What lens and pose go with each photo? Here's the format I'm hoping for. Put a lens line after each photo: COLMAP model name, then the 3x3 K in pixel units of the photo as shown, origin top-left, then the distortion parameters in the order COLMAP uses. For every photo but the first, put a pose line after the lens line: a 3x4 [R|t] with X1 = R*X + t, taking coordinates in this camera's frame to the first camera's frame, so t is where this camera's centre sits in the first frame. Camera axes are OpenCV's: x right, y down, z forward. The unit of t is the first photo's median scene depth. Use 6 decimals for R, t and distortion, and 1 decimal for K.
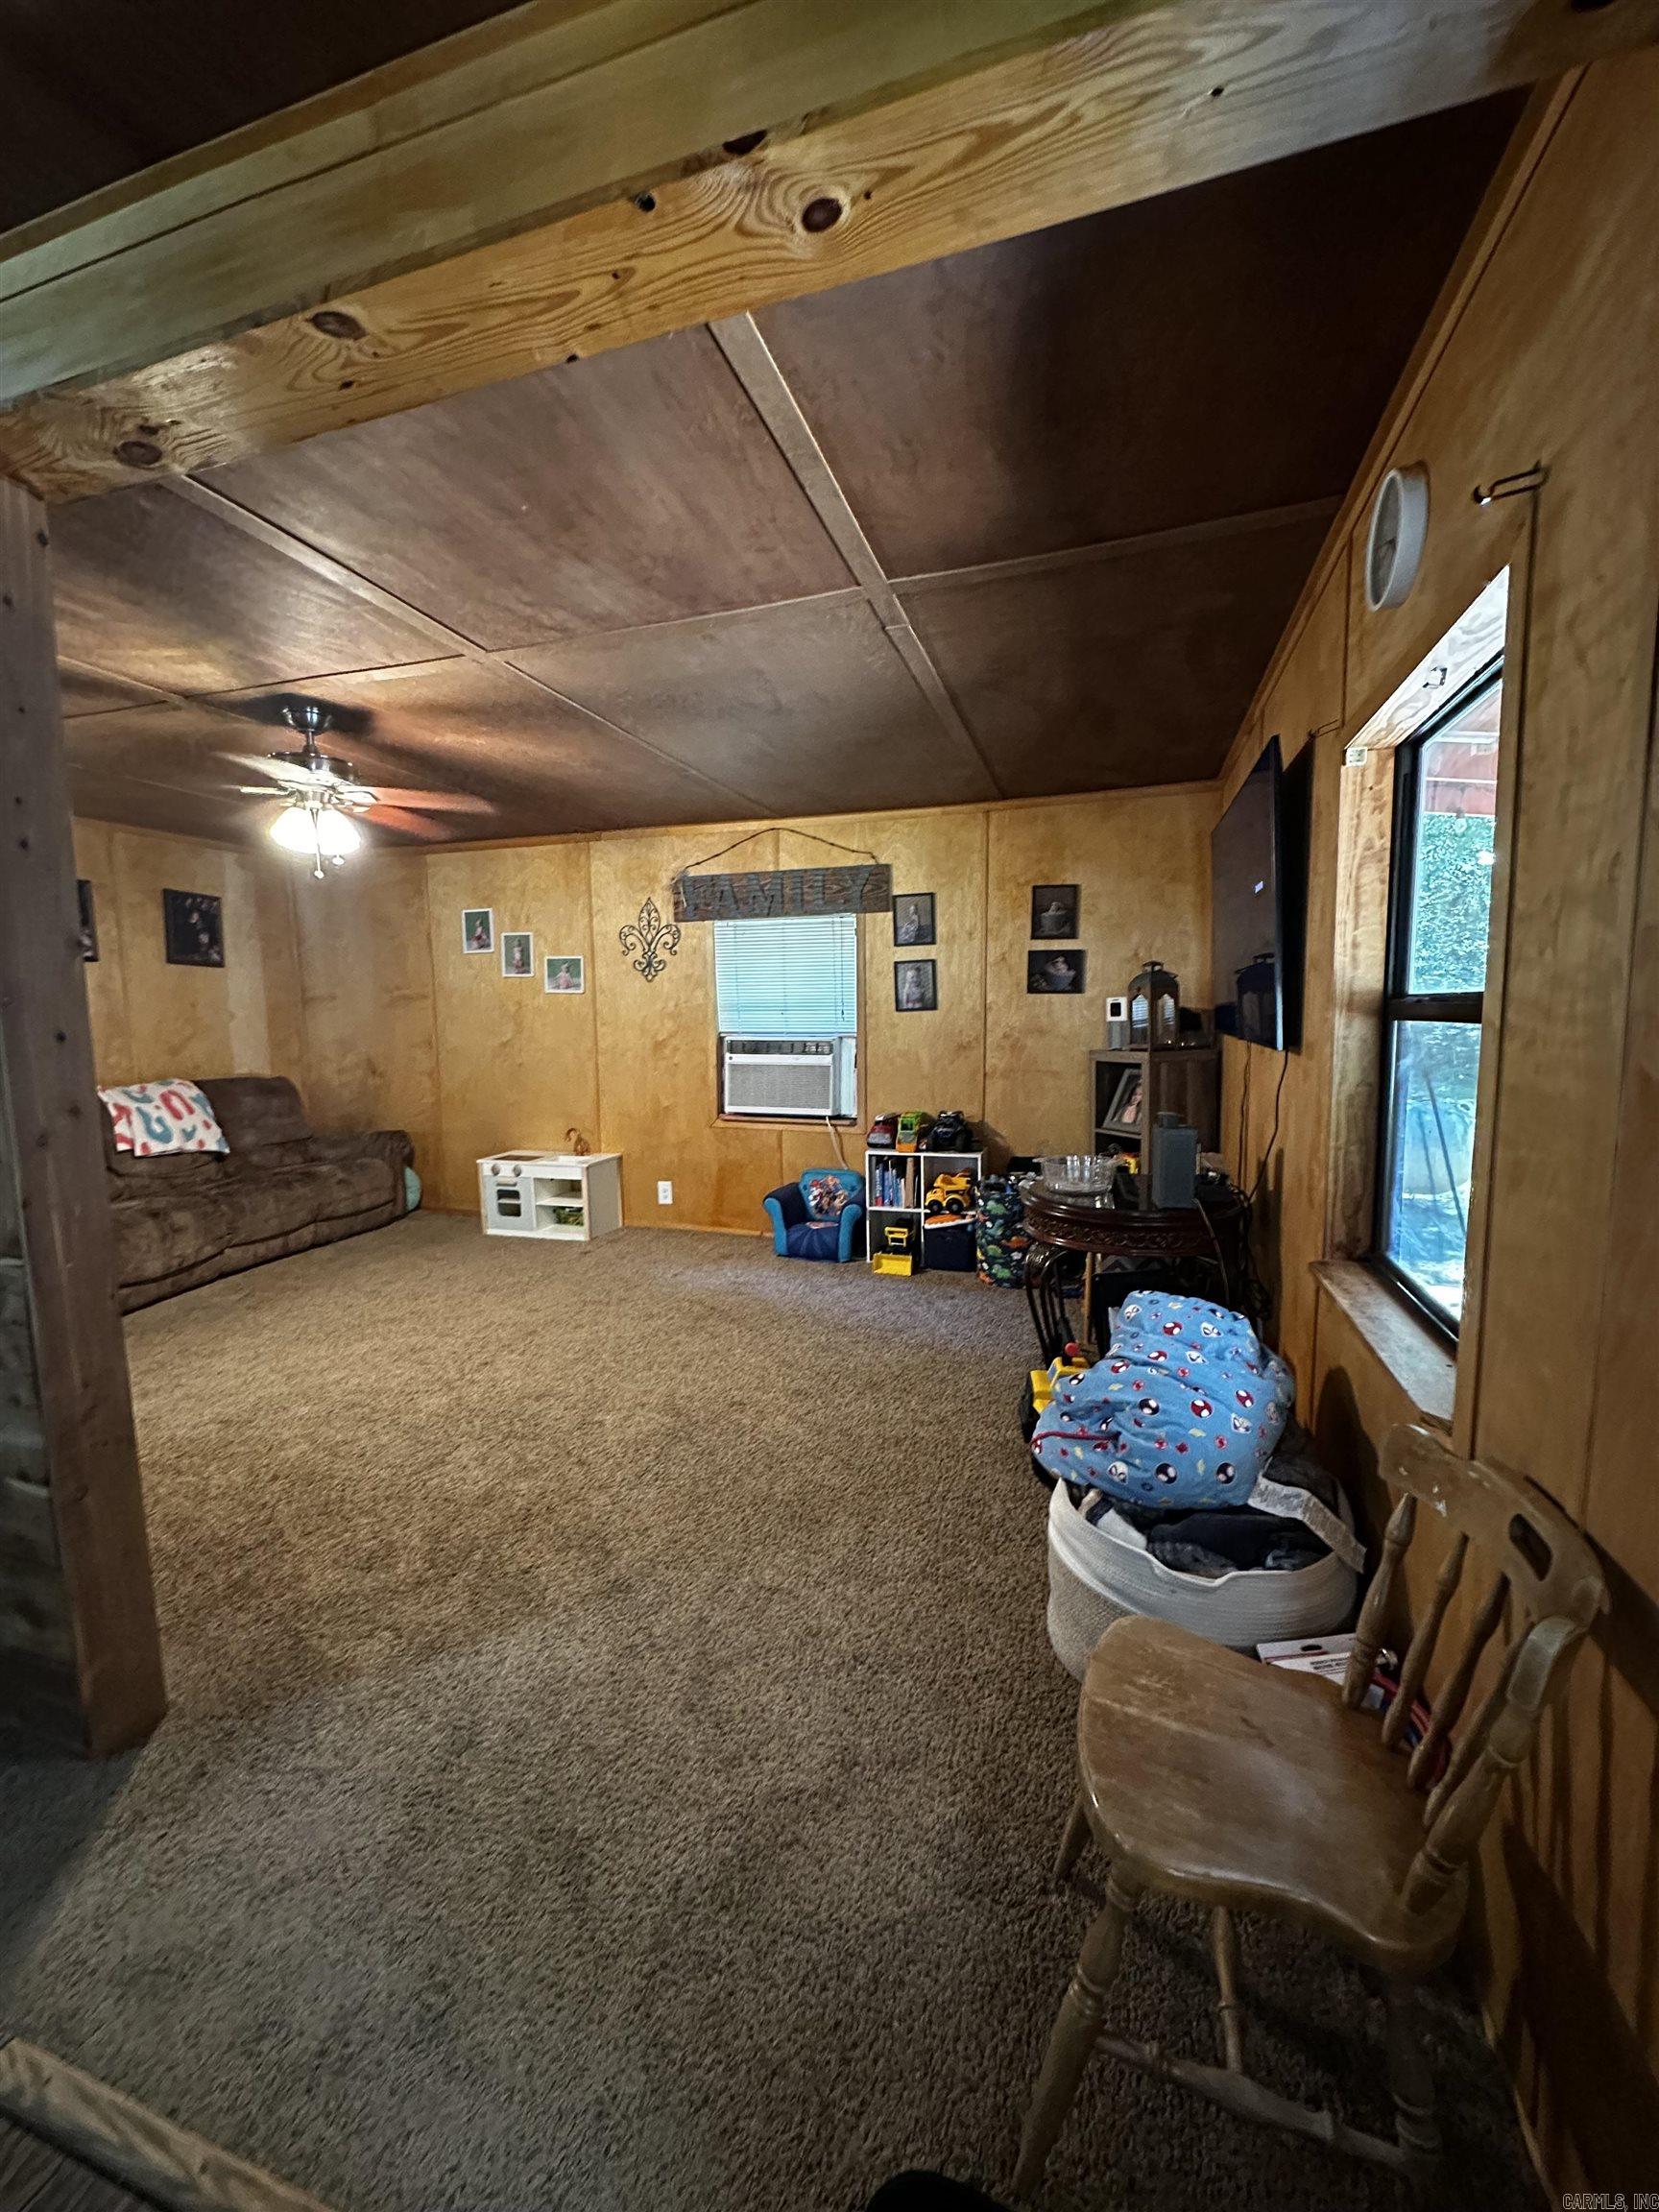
lens RADIAL K [[874.7, 0, 829.4], [0, 874.7, 1102.9], [0, 0, 1]] dist [-0.001694, 0.000610]
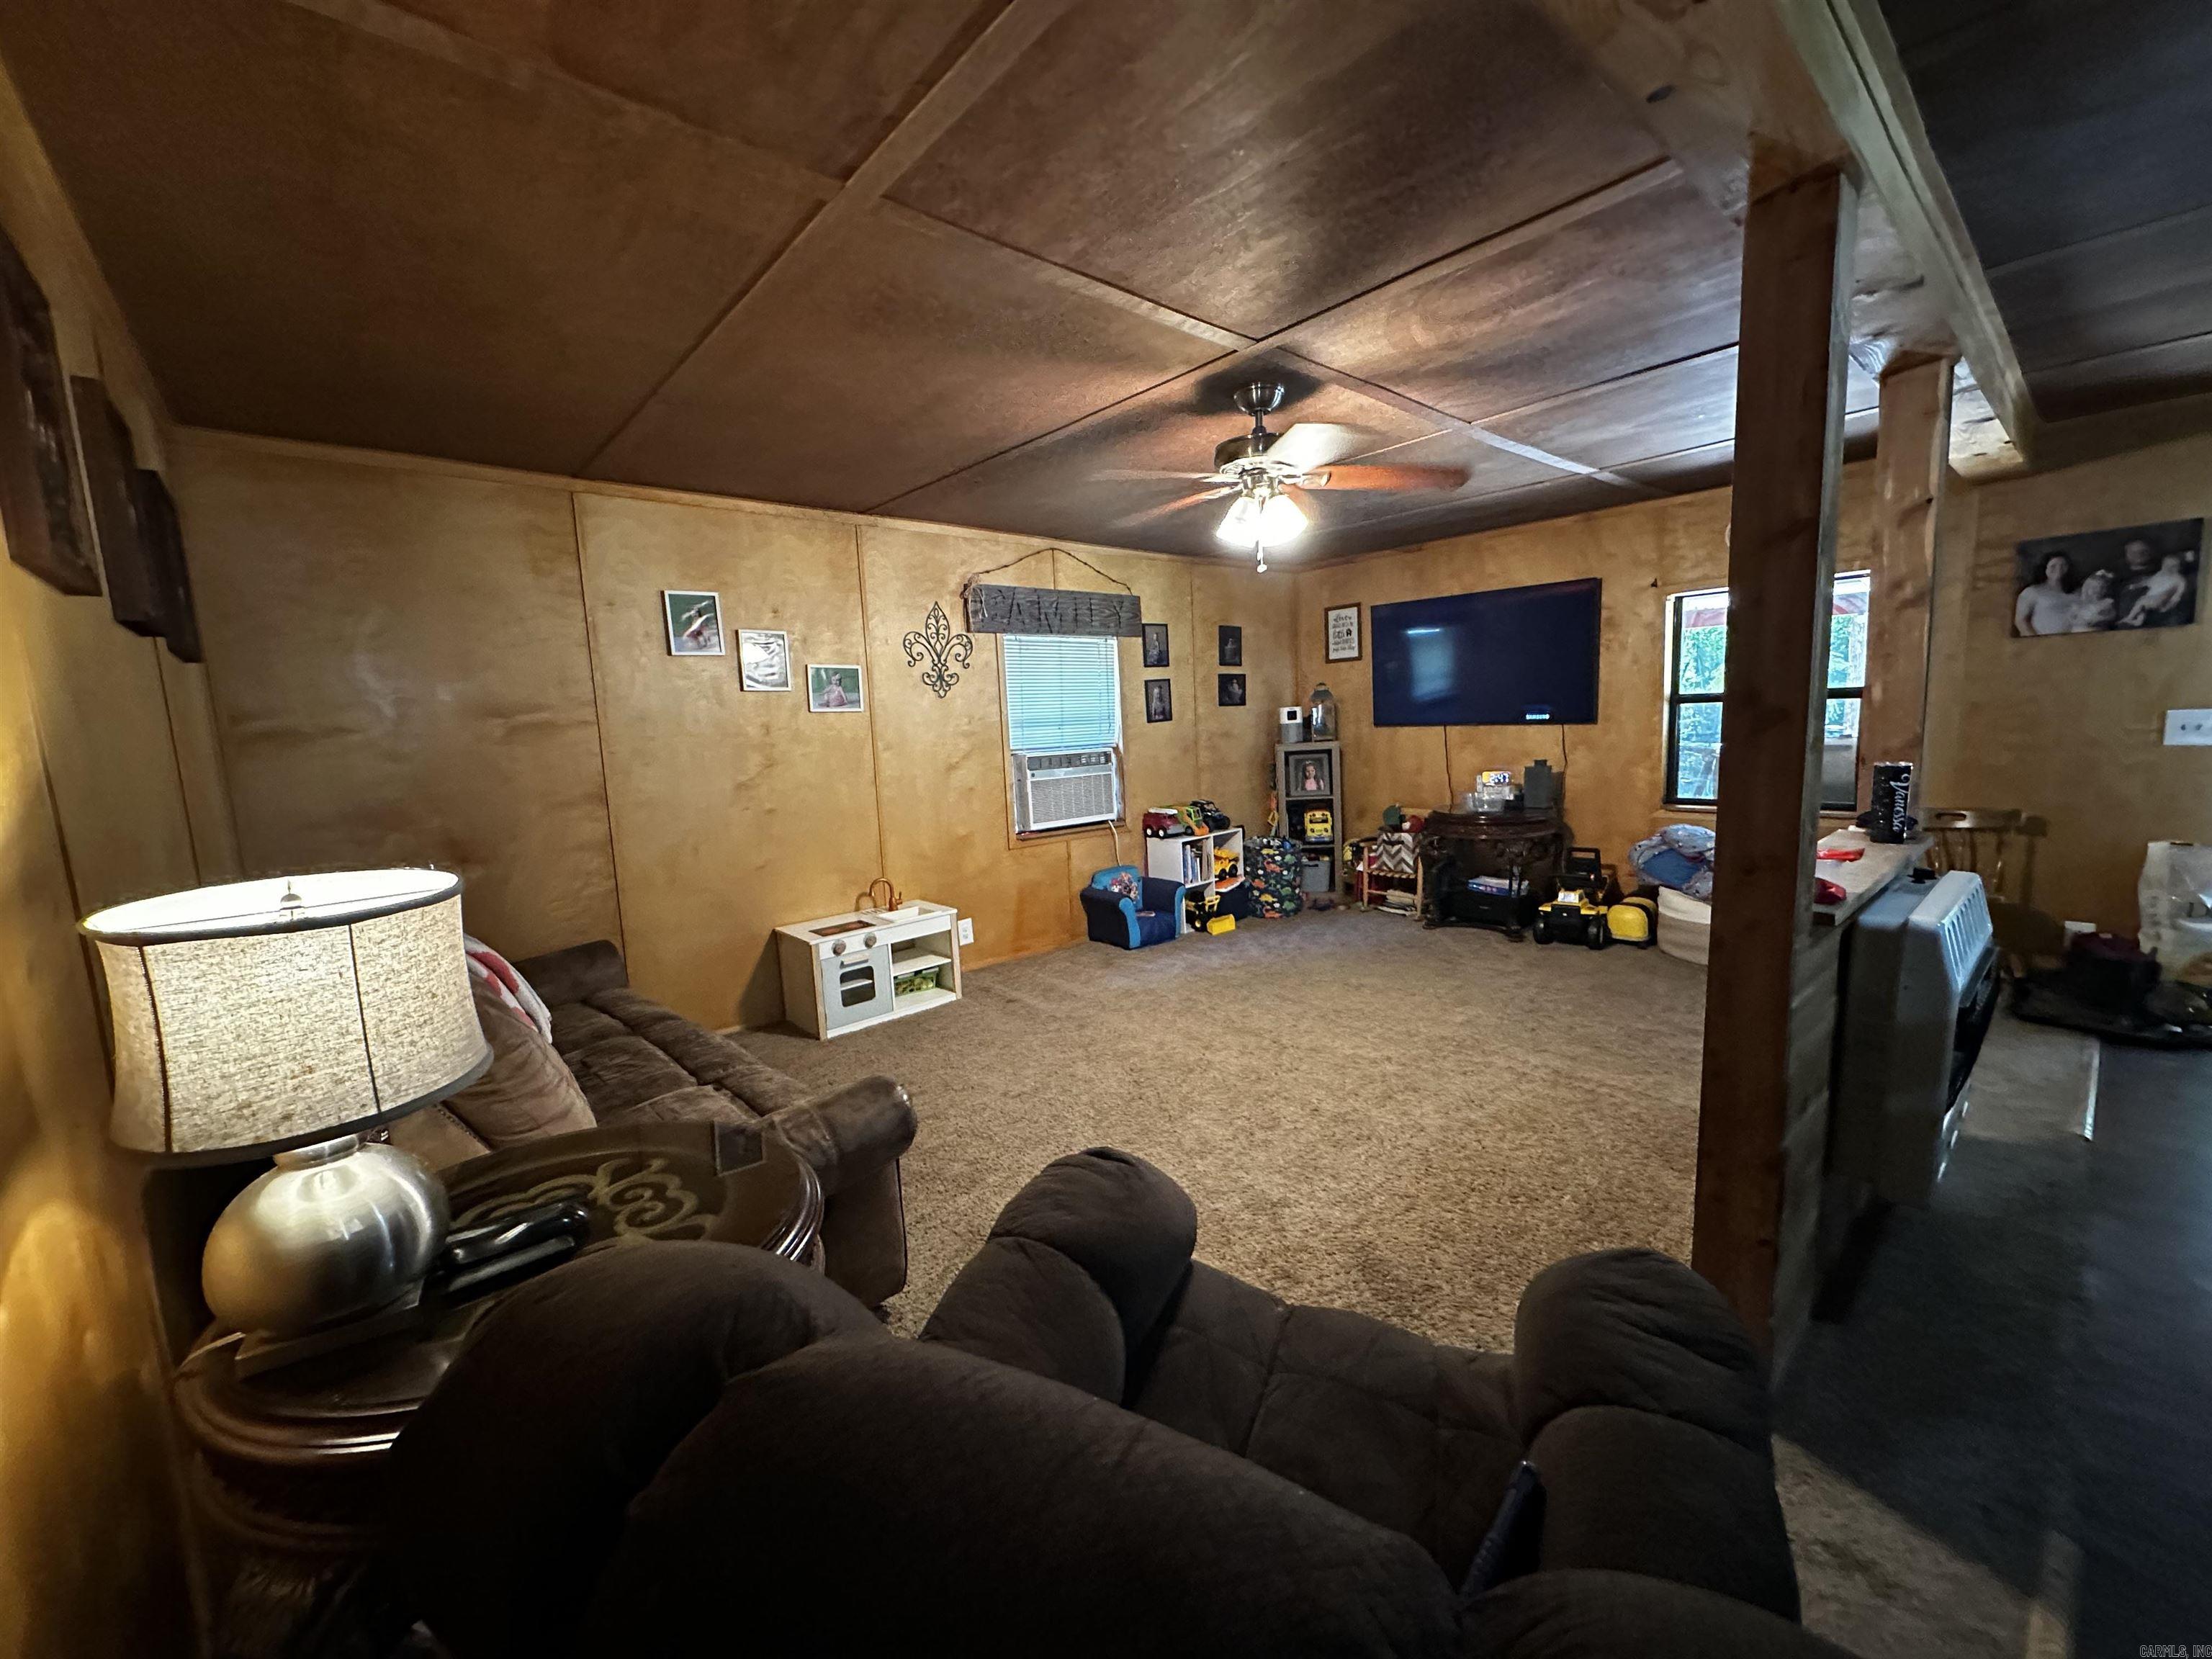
lens RADIAL K [[874.7, 0, 1107.8], [0, 874.7, 829.7], [0, 0, 1]] dist [-0.001694, 0.000610]
pose [[0.515524, -0.123555, 0.847920, -0.903750], [0.129637, 0.989405, 0.065353, -0.043415], [-0.847012, 0.076231, 0.526080, 0.411655]]
